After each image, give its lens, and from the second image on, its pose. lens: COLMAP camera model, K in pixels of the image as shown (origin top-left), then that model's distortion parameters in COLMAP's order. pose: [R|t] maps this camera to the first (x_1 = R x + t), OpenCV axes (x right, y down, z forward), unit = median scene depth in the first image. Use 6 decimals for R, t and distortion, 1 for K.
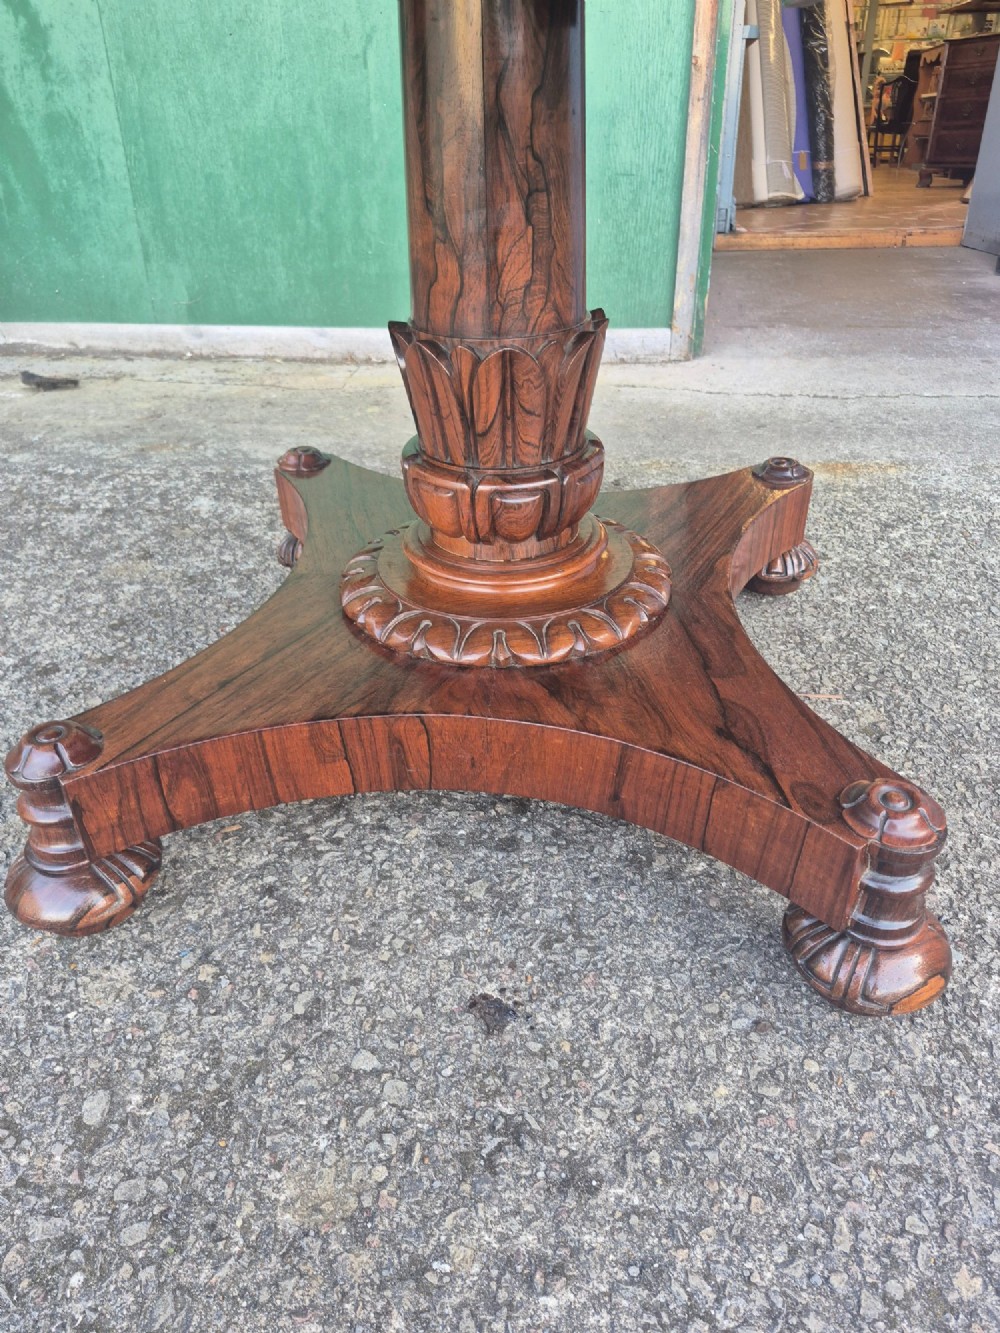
lens RADIAL K [[931.7, 0, 498.7], [0, 931.7, 659.1], [0, 0, 1]] dist [0.079411, -0.111995]
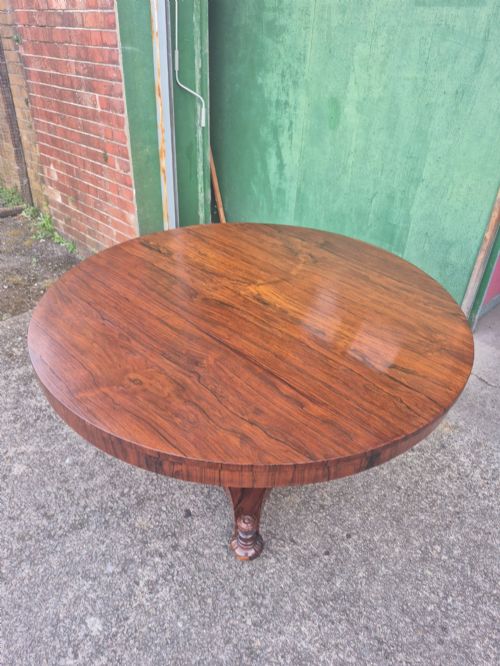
lens RADIAL K [[467.8, 0, 252.5], [0, 467.8, 325.6], [0, 0, 1]] dist [0.045415, -0.050628]
pose [[0.798728, 0.359228, -0.482689, 0.996022], [-0.339531, 0.931383, 0.131319, -0.902988], [0.496742, 0.059000, 0.865891, -0.965443]]
